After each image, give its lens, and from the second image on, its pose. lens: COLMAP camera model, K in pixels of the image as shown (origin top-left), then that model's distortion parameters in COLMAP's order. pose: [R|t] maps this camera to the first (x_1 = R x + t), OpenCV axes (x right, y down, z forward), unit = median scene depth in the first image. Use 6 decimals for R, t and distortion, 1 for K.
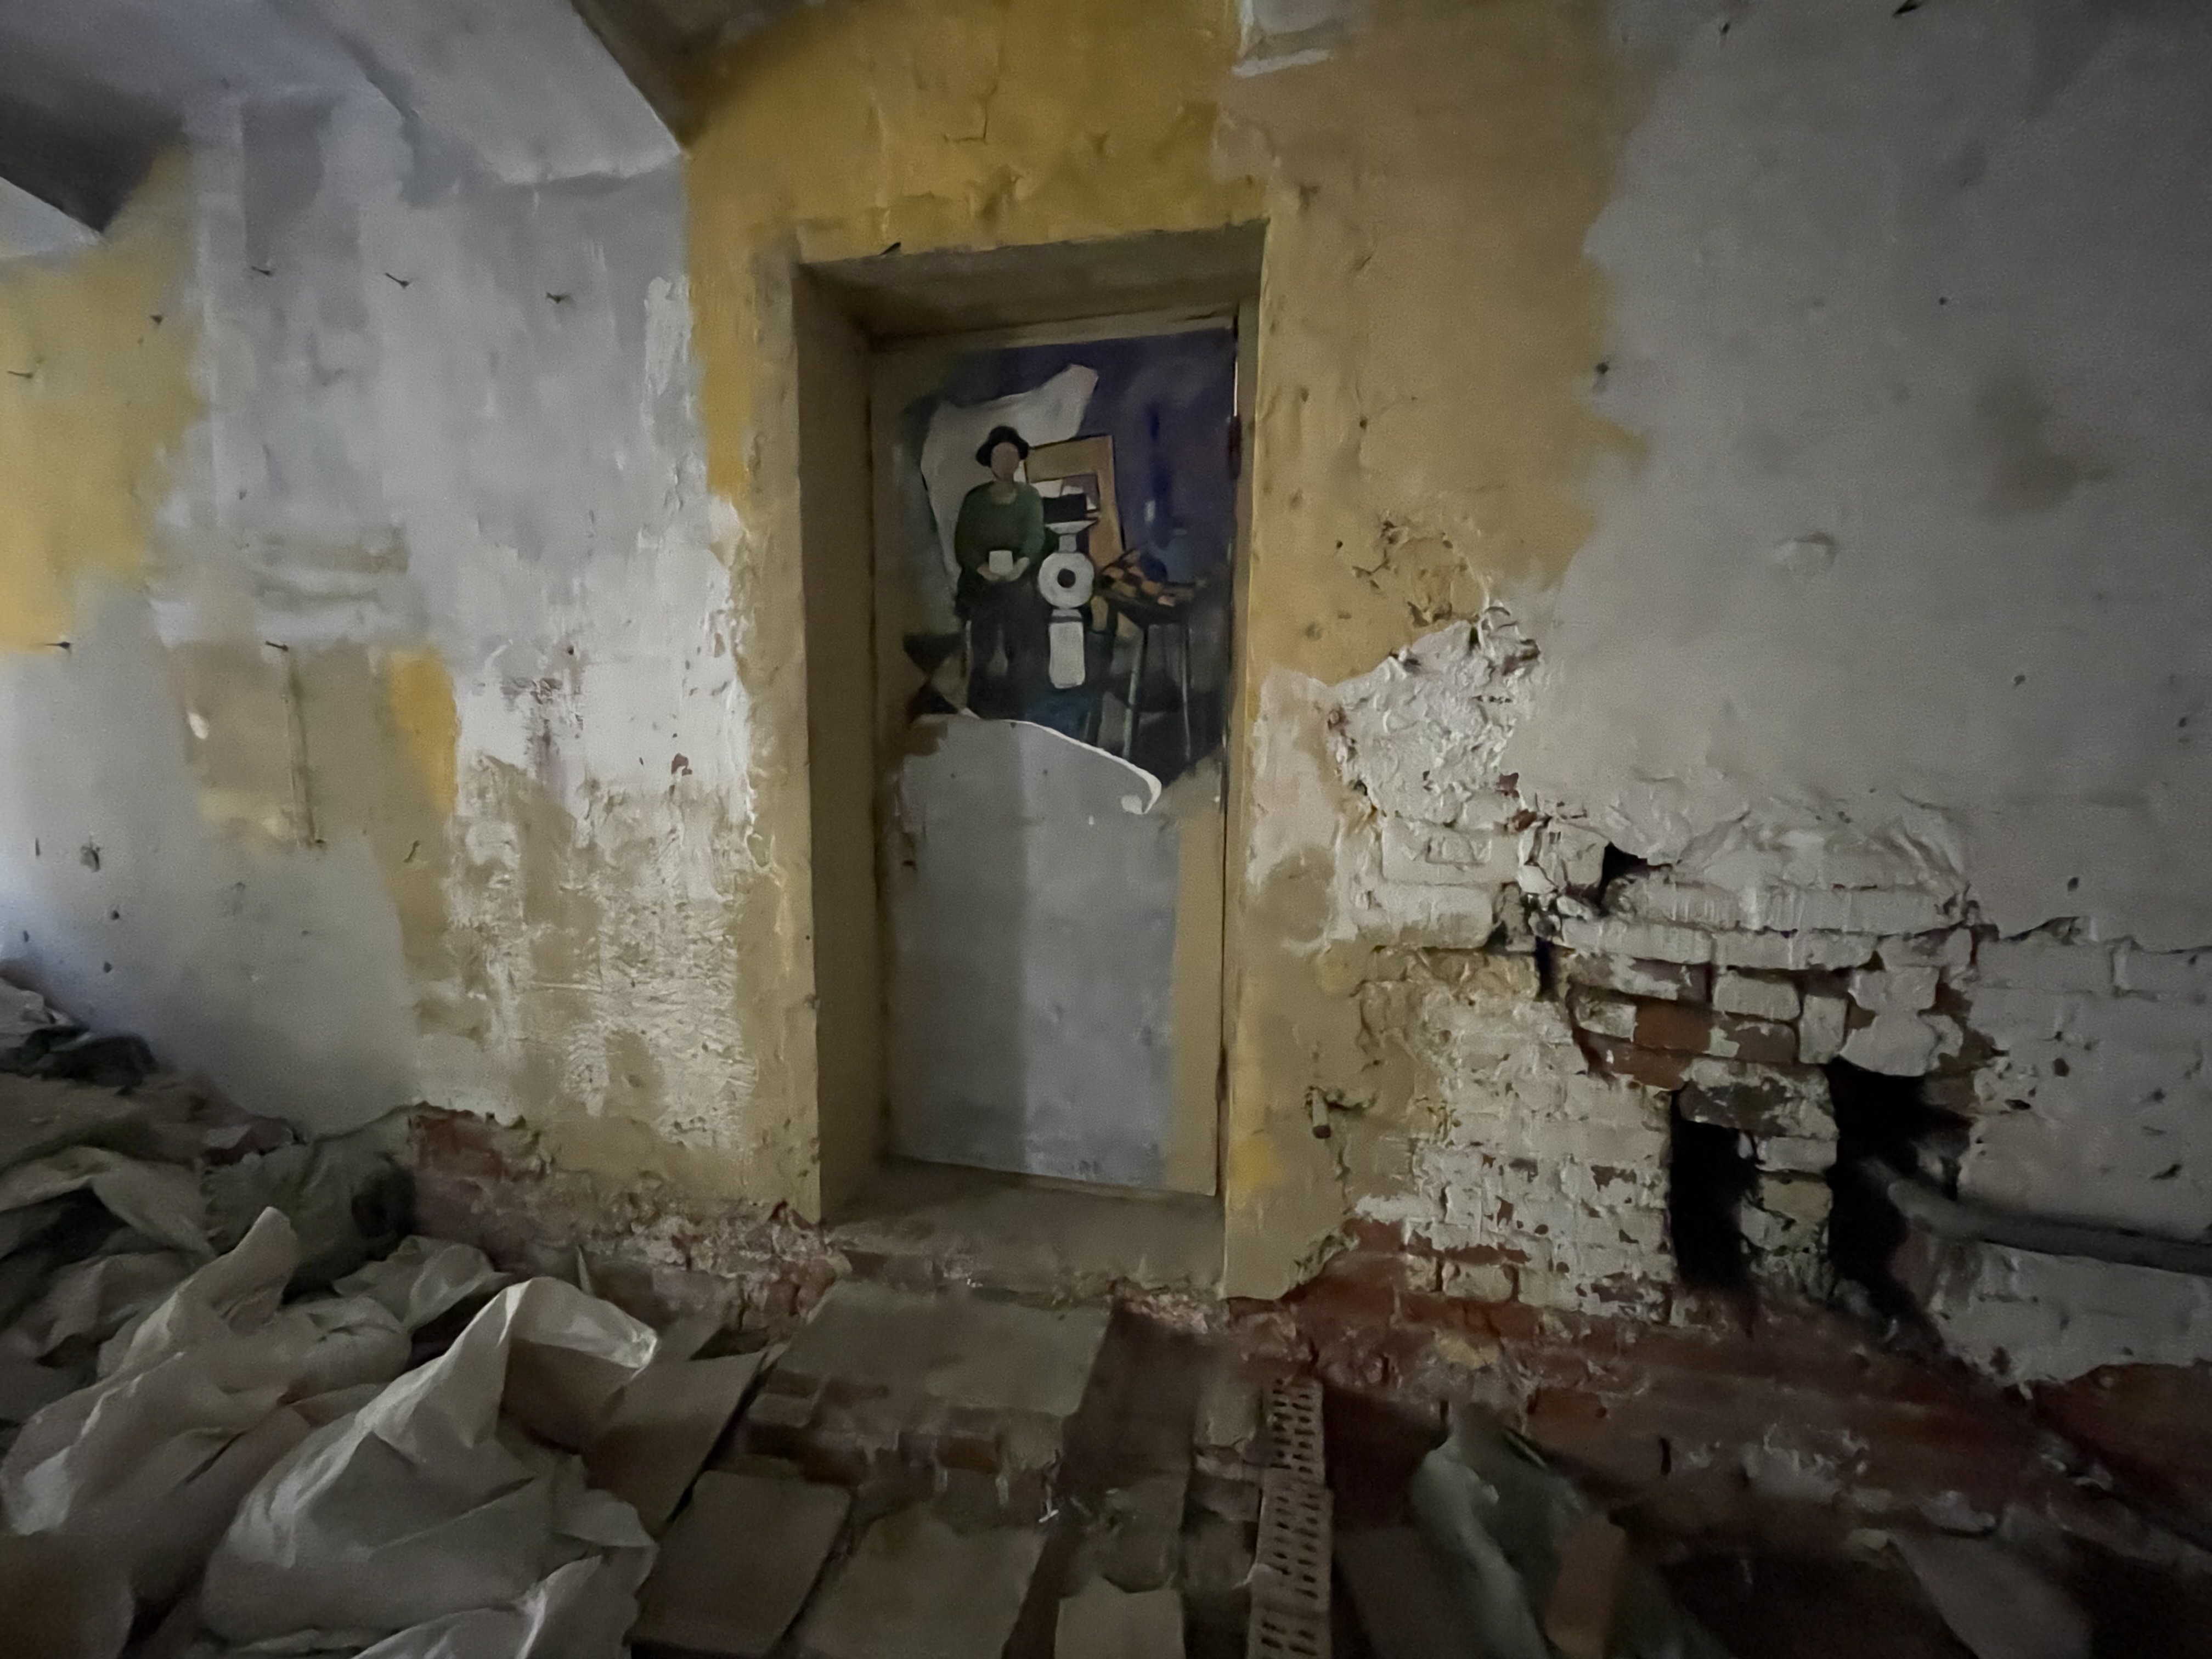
lens RADIAL K [[900.9, 0, 1100.1], [0, 900.9, 828.9], [0, 0, 1]] dist [-0.001129, -0.000017]
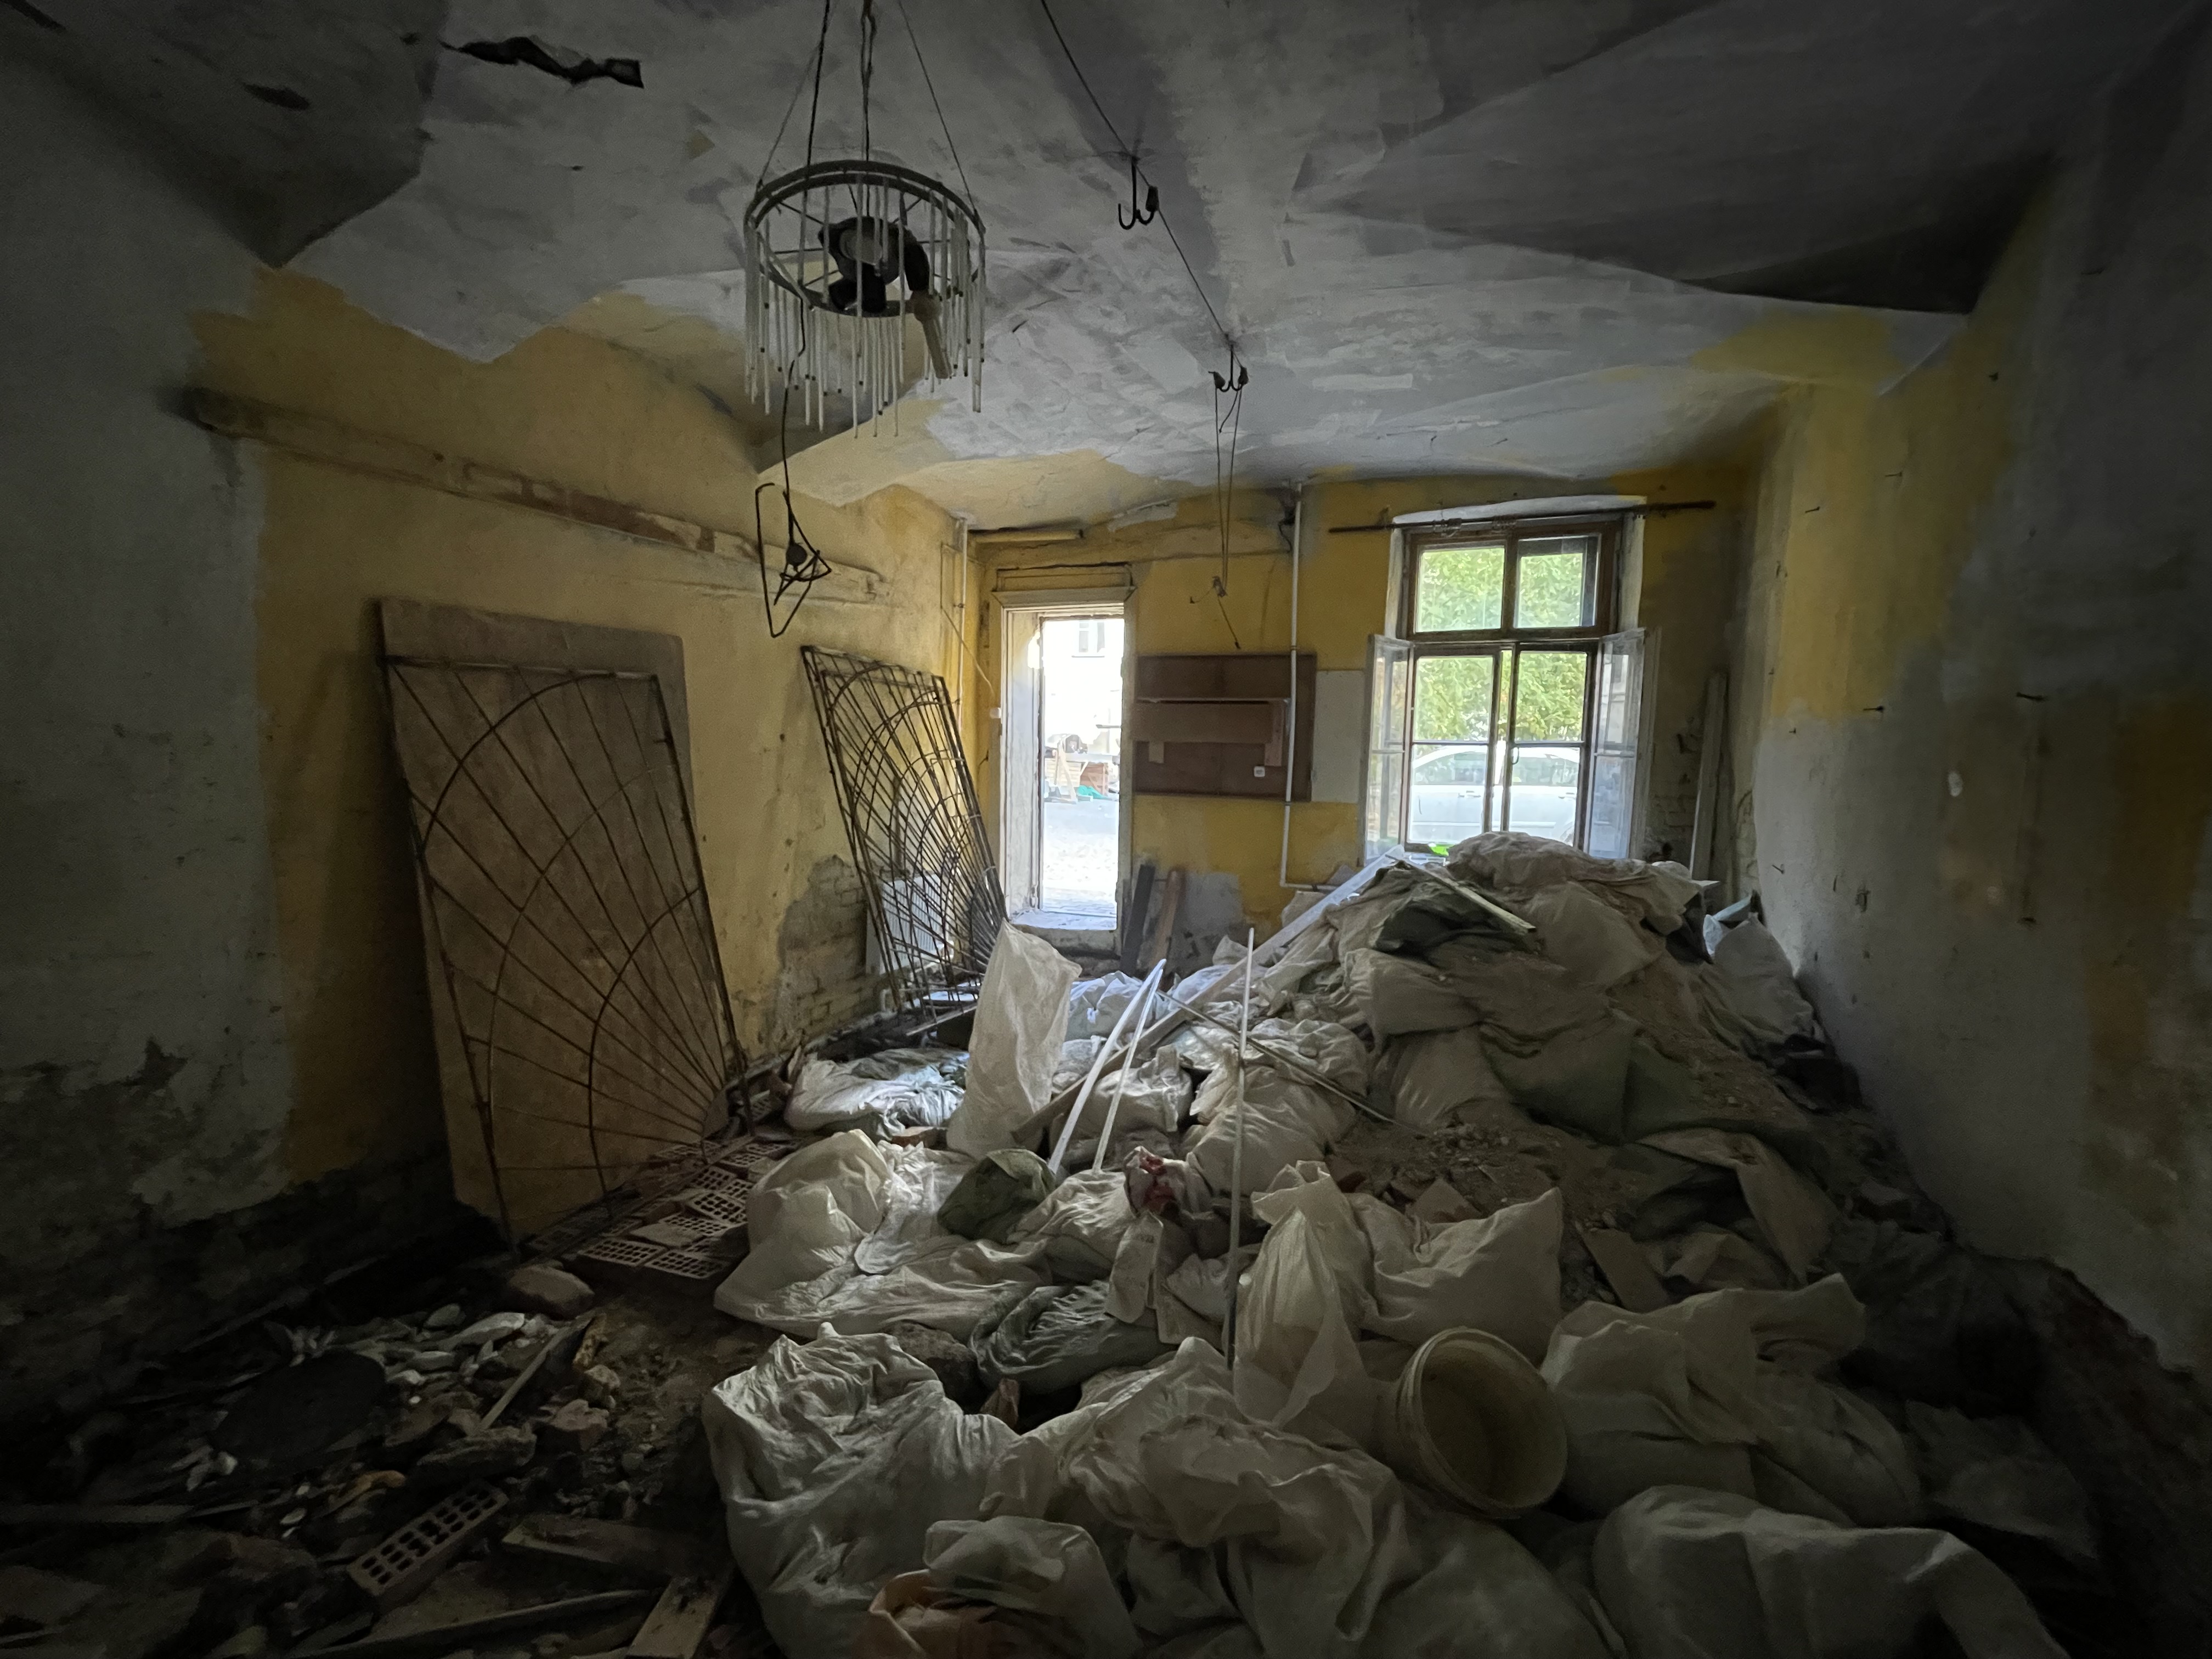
lens RADIAL K [[900.9, 0, 1098.4], [0, 900.9, 833.2], [0, 0, 1]] dist [-0.001129, -0.000017]
pose [[-0.103434, 0.083601, -0.991117, 0.075504], [-0.143525, 0.984778, 0.098044, -0.025467], [0.984227, 0.152391, -0.089860, 0.188617]]
